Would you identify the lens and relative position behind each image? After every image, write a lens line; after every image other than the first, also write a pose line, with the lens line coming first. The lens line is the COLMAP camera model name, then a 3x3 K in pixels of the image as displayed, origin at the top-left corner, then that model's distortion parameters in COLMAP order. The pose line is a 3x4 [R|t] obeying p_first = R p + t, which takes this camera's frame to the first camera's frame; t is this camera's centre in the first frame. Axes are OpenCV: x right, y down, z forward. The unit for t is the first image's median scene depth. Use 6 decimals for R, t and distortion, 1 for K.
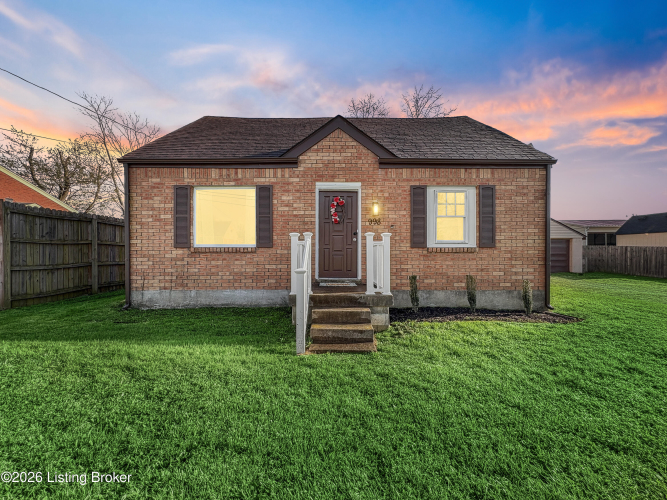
lens RADIAL K [[265.9, 0, 333.5], [0, 265.9, 250.0], [0, 0, 1]] dist [-0.000067, -0.000354]
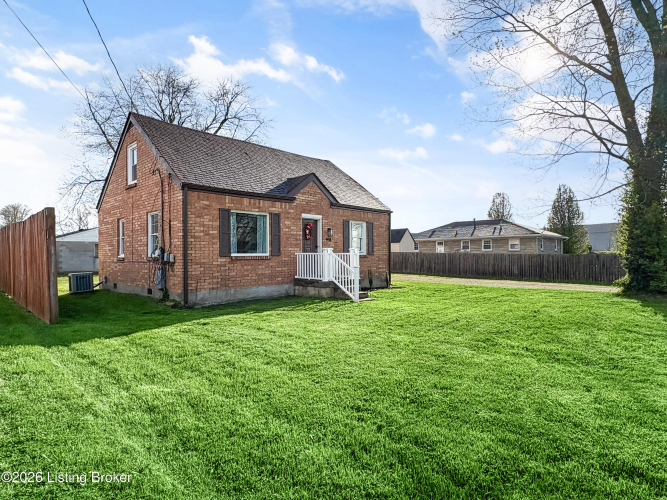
lens RADIAL K [[370.6, 0, 333.5], [0, 370.6, 250.0], [0, 0, 1]] dist [0.000006, 0.000035]
pose [[0.698784, 0.004485, 0.715318, -1.482183], [0.006312, 0.999903, -0.012435, -0.014841], [-0.715305, 0.013205, 0.698688, -0.635157]]
